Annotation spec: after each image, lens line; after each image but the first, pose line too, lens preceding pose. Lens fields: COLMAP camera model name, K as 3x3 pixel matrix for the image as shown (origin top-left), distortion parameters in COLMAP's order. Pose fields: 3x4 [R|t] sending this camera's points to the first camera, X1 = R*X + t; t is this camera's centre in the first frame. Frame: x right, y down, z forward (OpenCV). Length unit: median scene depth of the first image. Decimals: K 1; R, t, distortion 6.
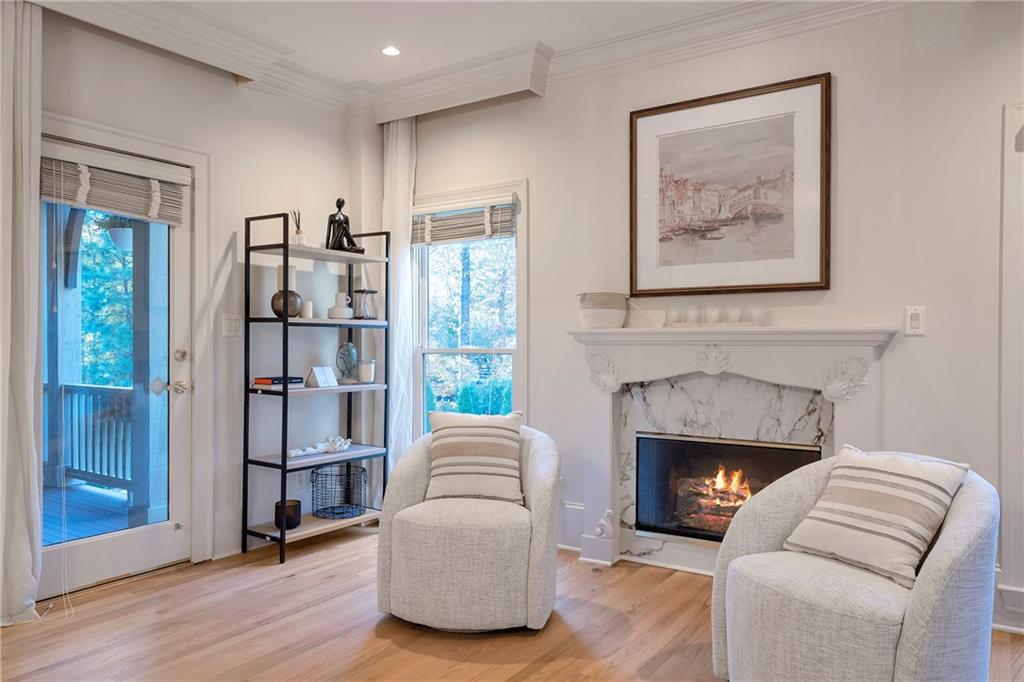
lens RADIAL K [[729.4, 0, 505.2], [0, 729.4, 343.8], [0, 0, 1]] dist [0.007037, -0.006811]
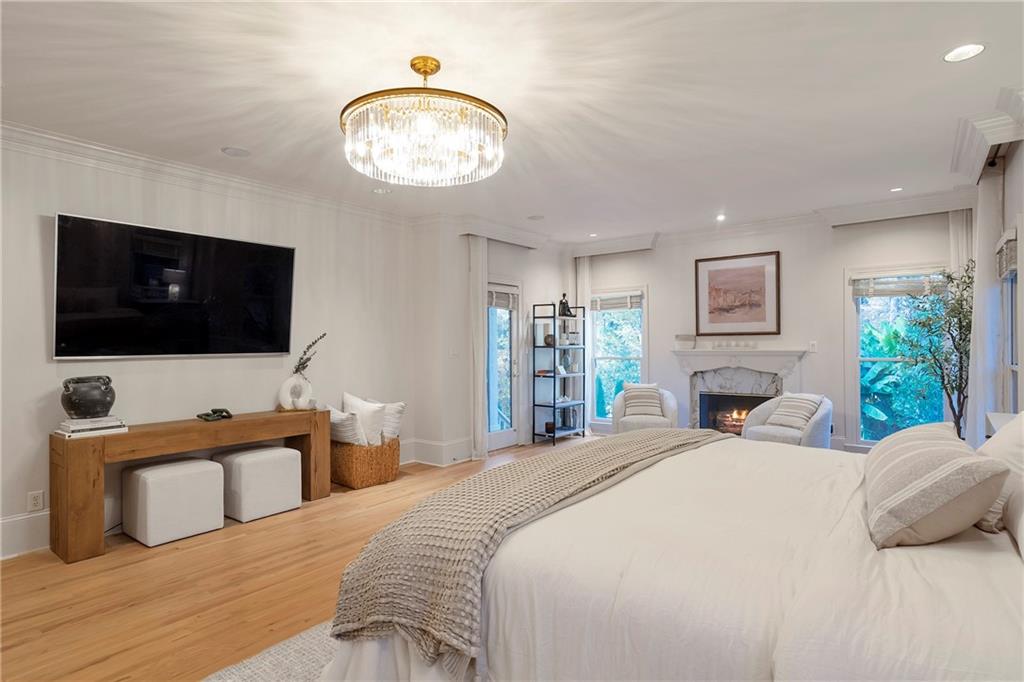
lens RADIAL K [[525.6, 0, 517.6], [0, 525.6, 342.0], [0, 0, 1]] dist [0.002152, 0.000804]
pose [[0.998317, -0.011519, -0.056846, -0.322781], [0.011052, 0.999903, -0.008518, -0.036113], [0.056938, 0.007876, 0.998347, -0.777384]]
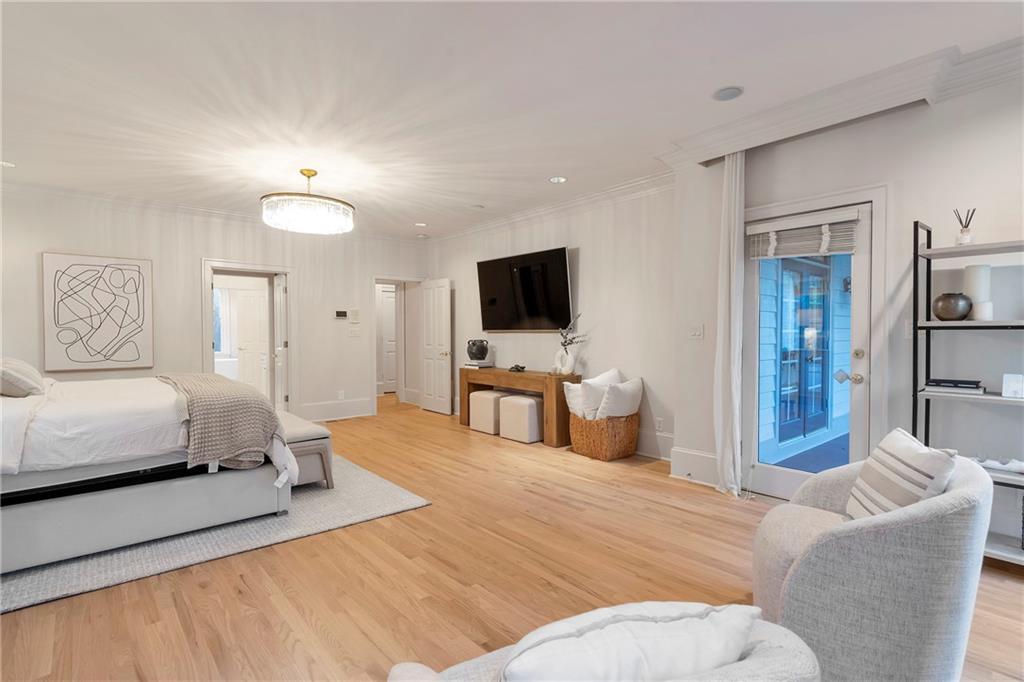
lens RADIAL K [[513.0, 0, 534.8], [0, 513.0, 341.1], [0, 0, 1]] dist [-0.003646, -0.000206]
pose [[-0.249944, 0.013121, -0.968171, 0.541050], [-0.004263, 0.999884, 0.014651, -0.016447], [0.968251, 0.007789, -0.249859, 0.654962]]
